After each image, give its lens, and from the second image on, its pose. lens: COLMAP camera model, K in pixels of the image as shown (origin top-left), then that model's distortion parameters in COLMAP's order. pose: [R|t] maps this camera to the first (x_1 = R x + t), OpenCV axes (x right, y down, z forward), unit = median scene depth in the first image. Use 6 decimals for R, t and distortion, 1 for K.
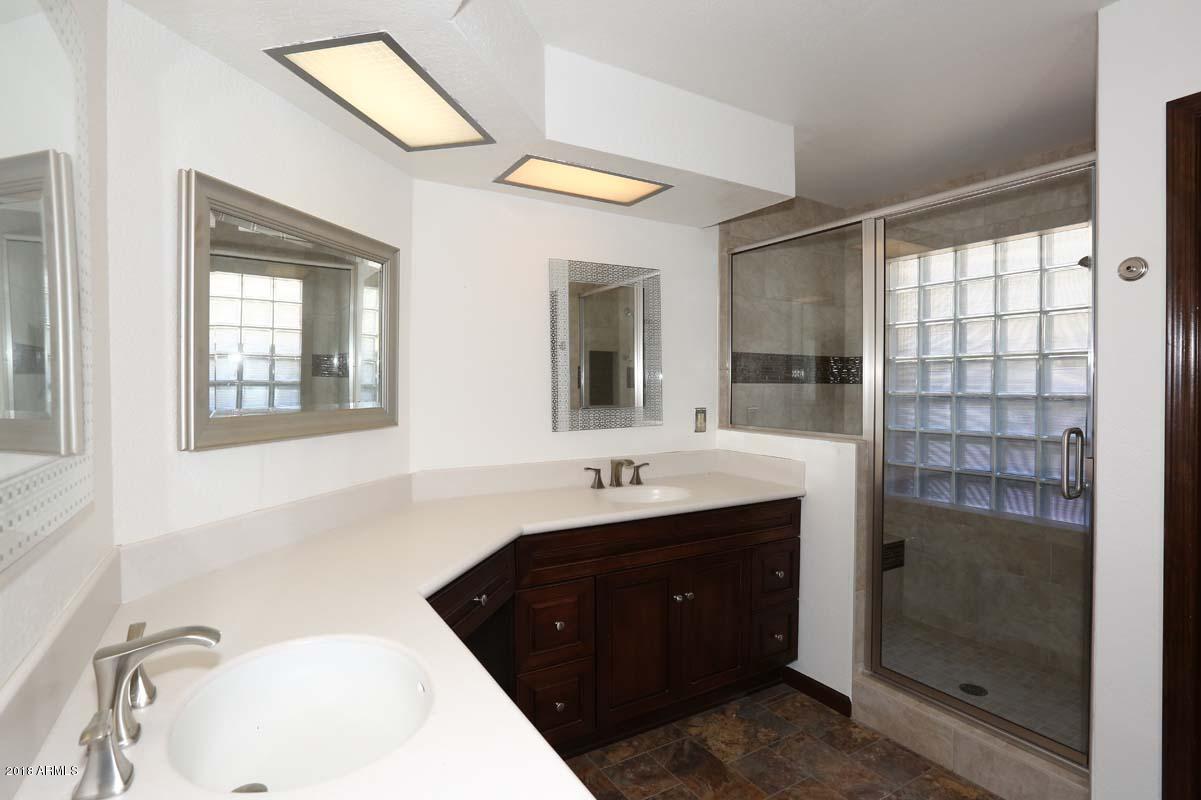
lens RADIAL K [[589.0, 0, 590.5], [0, 589.0, 396.7], [0, 0, 1]] dist [-0.035067, 0.008621]
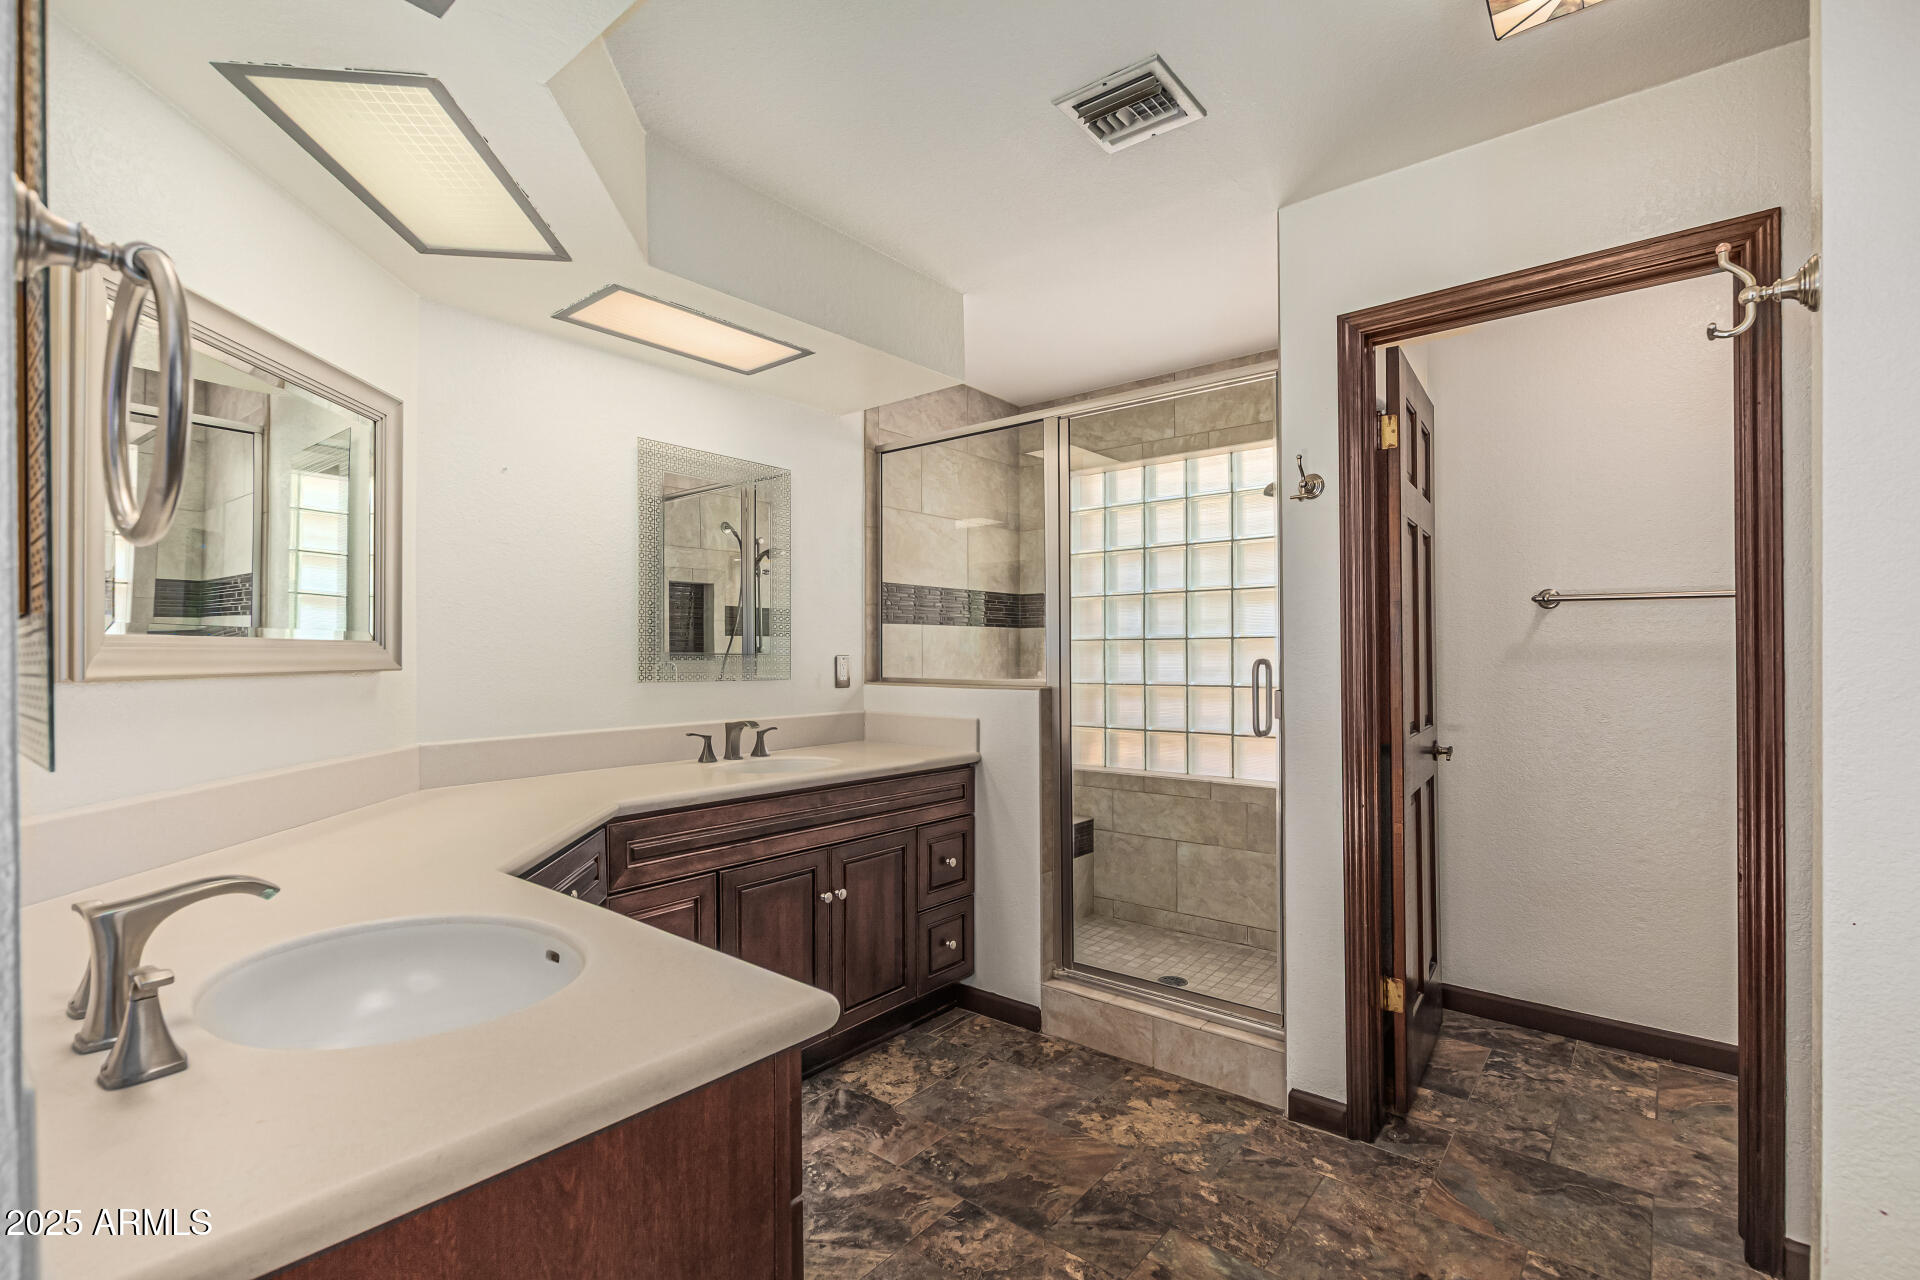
lens RADIAL K [[873.1, 0, 953.1], [0, 873.1, 648.2], [0, 0, 1]] dist [-0.001152, 0.001725]
pose [[0.940977, -0.001030, 0.338468, -0.071534], [0.009988, 0.999644, -0.024726, 0.050649], [-0.338322, 0.026647, 0.940653, -0.106879]]
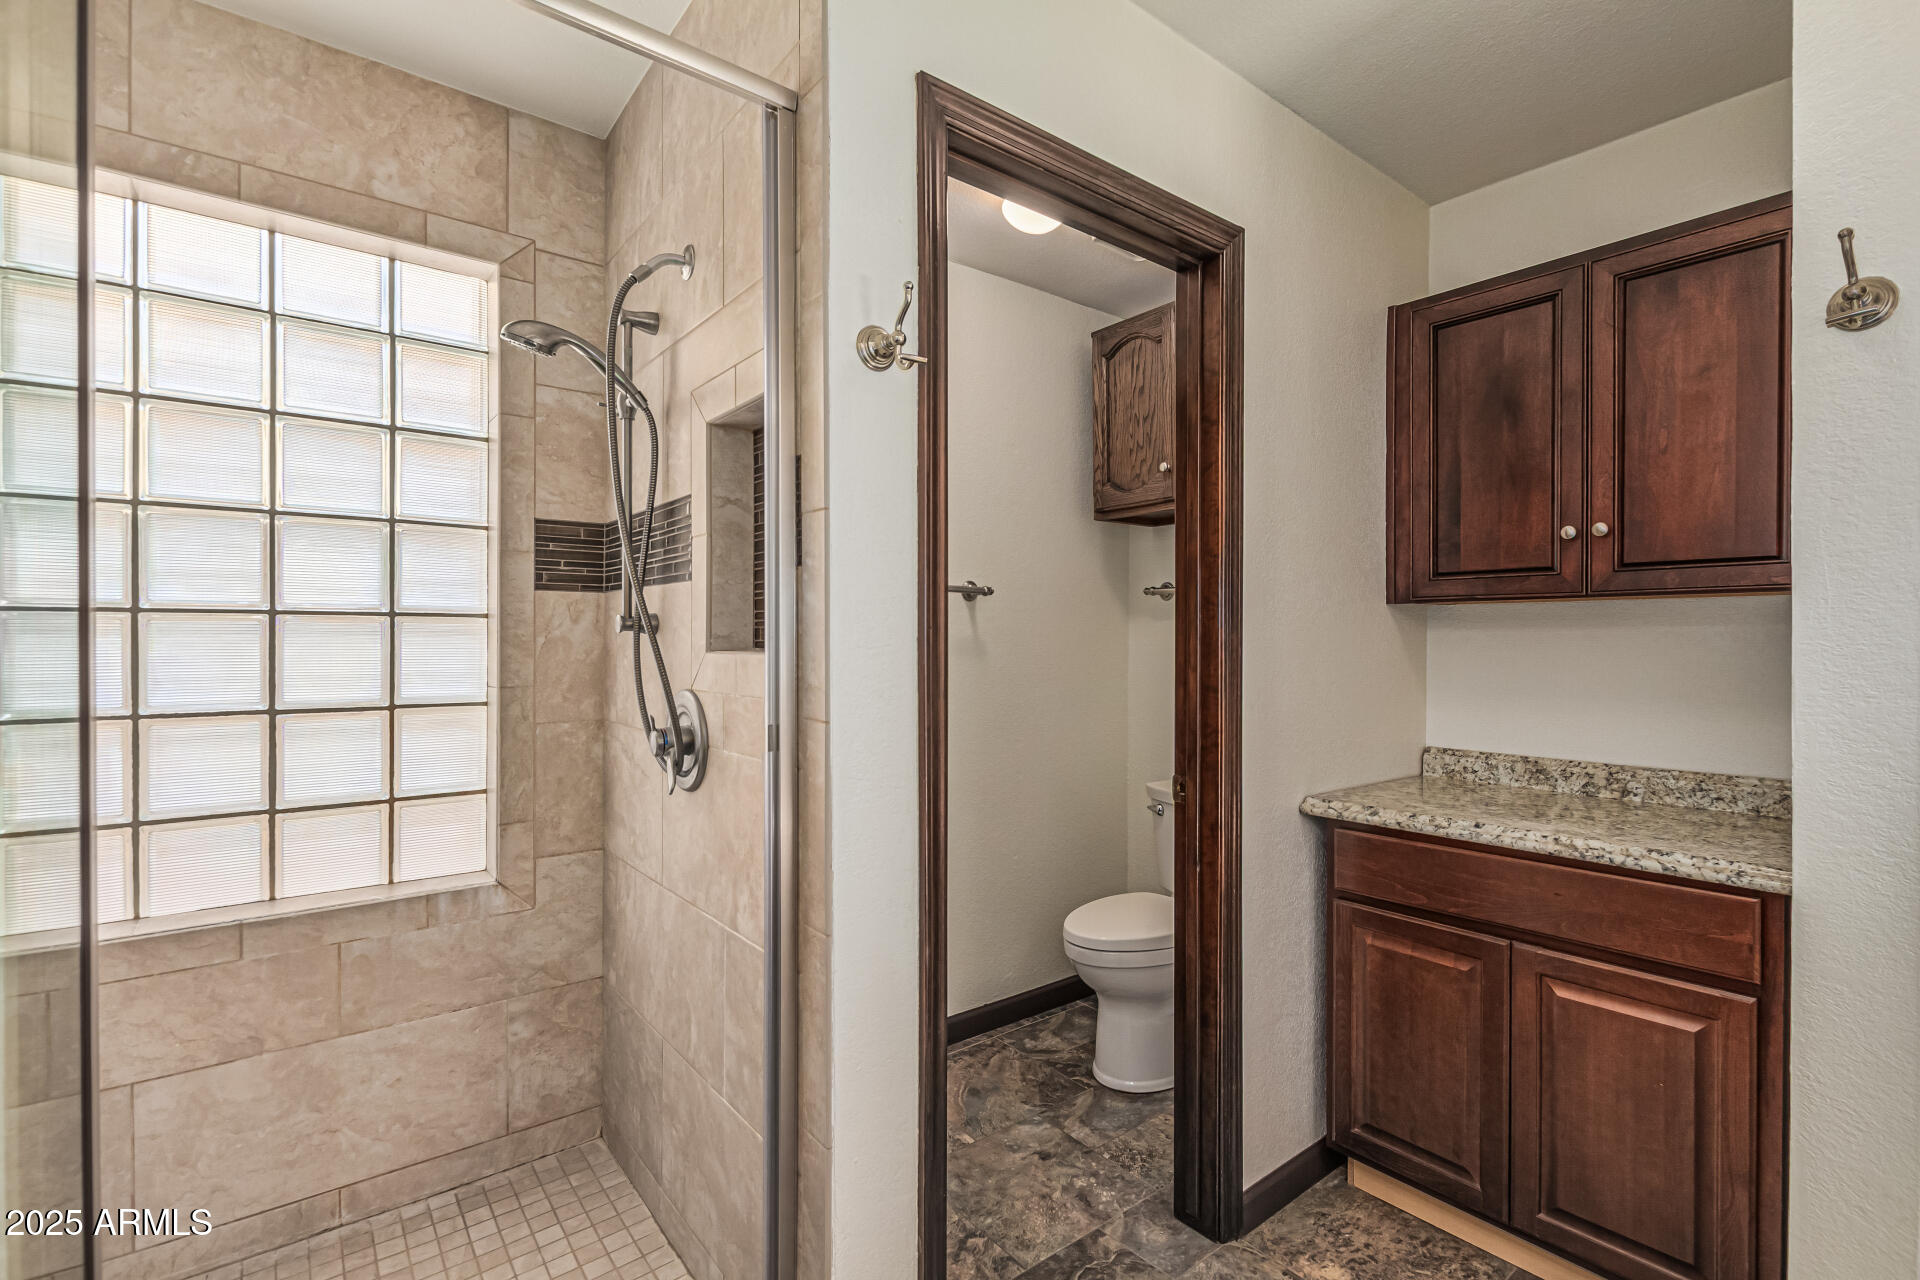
lens RADIAL K [[873.1, 0, 959.0], [0, 873.1, 640.0], [0, 0, 1]] dist [-0.001152, 0.001725]
pose [[-0.131093, -0.001021, 0.991370, 0.090700], [0.017631, 0.999839, 0.003361, 0.029633], [-0.991213, 0.017920, -0.131053, 0.696651]]
